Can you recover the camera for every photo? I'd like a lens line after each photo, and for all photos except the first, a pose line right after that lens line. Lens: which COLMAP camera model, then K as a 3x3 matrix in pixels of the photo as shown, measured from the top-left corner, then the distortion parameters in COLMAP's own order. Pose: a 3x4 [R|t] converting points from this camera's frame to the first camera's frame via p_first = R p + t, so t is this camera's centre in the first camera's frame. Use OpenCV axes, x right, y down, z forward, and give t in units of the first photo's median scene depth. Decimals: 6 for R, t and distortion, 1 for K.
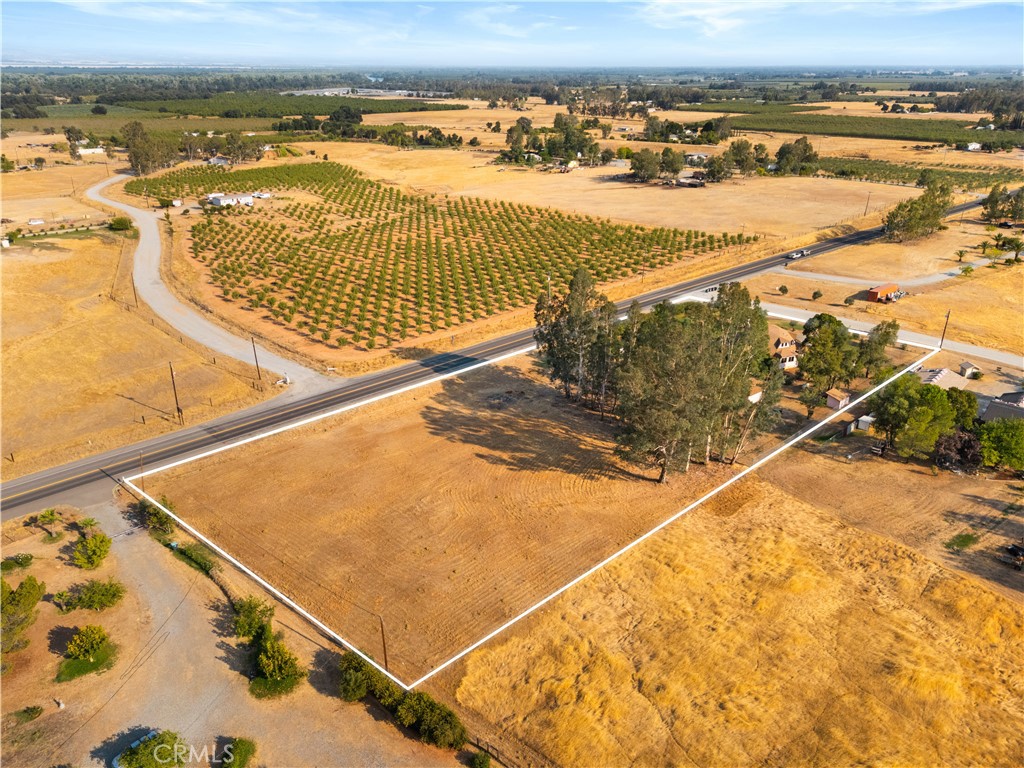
lens RADIAL K [[752.2, 0, 515.8], [0, 752.2, 384.0], [0, 0, 1]] dist [0.058764, -0.044022]
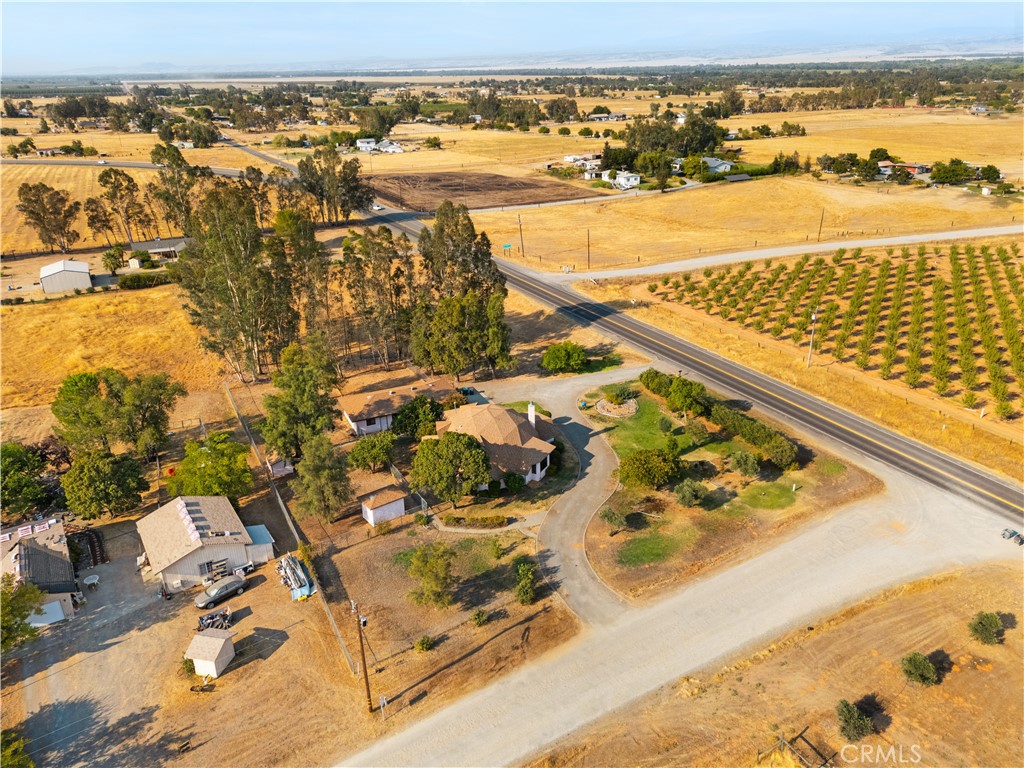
lens RADIAL K [[752.2, 0, 515.8], [0, 752.2, 384.0], [0, 0, 1]] dist [0.058764, -0.044022]
pose [[-0.253492, 0.379642, -0.889727, 0.889330], [-0.356900, 0.818173, 0.450795, -0.384378], [0.899091, 0.431816, -0.071906, 1.156520]]
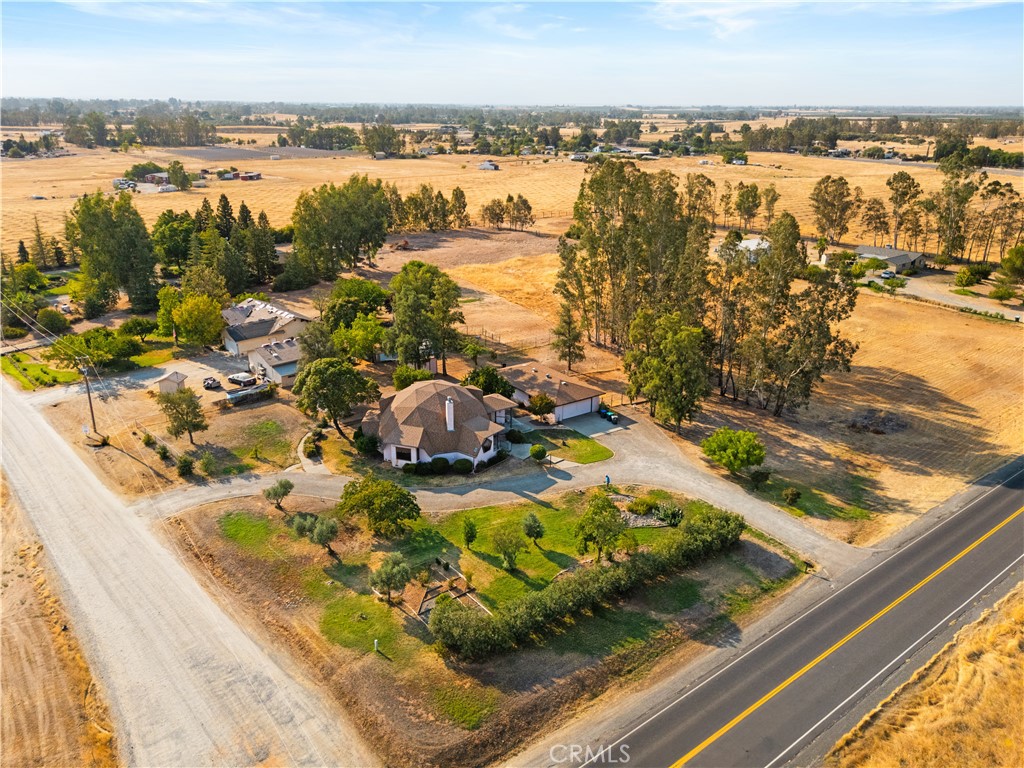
lens RADIAL K [[752.2, 0, 515.8], [0, 752.2, 384.0], [0, 0, 1]] dist [0.058764, -0.044022]
pose [[-0.997167, -0.030470, 0.068778, 0.259415], [0.024749, 0.730519, 0.682443, -0.480358], [-0.071038, 0.682212, -0.727695, 1.518646]]
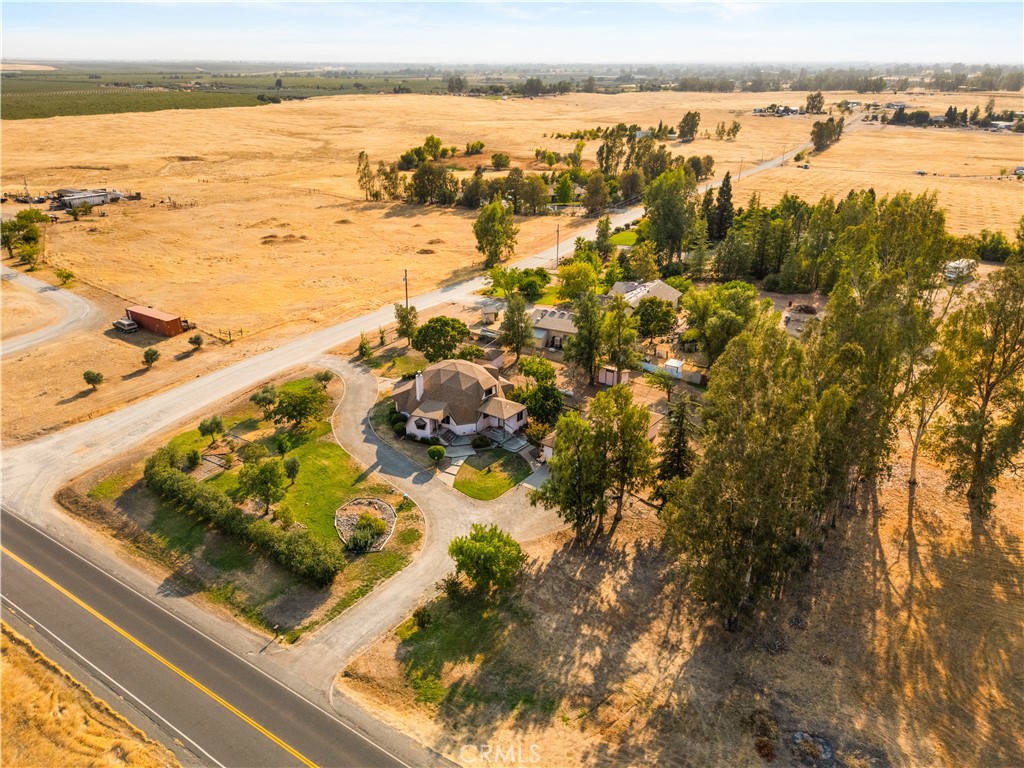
lens RADIAL K [[752.2, 0, 515.8], [0, 752.2, 384.0], [0, 0, 1]] dist [0.058764, -0.044022]
pose [[-0.229563, -0.381266, 0.895510, -0.246987], [0.373454, 0.815151, 0.442787, -0.343430], [-0.898795, 0.436079, -0.044743, 1.089319]]
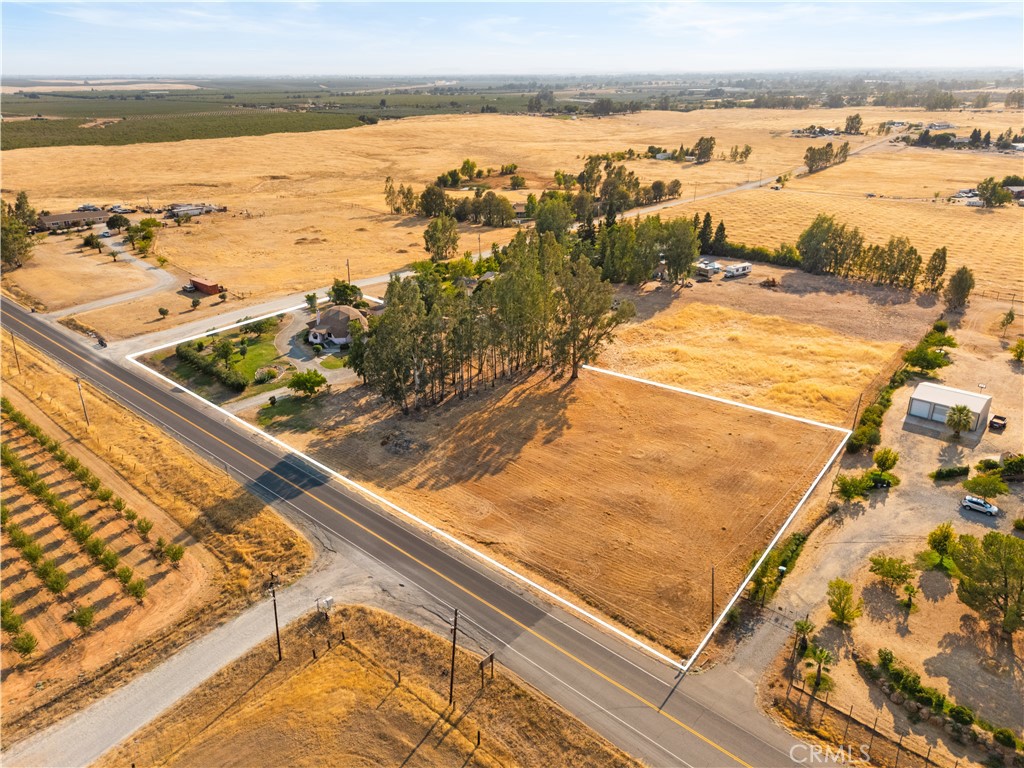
lens RADIAL K [[752.2, 0, 515.8], [0, 752.2, 384.0], [0, 0, 1]] dist [0.058764, -0.044022]
pose [[-0.090381, -0.378667, 0.921109, -0.848667], [0.392665, 0.836420, 0.382380, -0.339748], [-0.915230, 0.396248, 0.073093, 0.796460]]
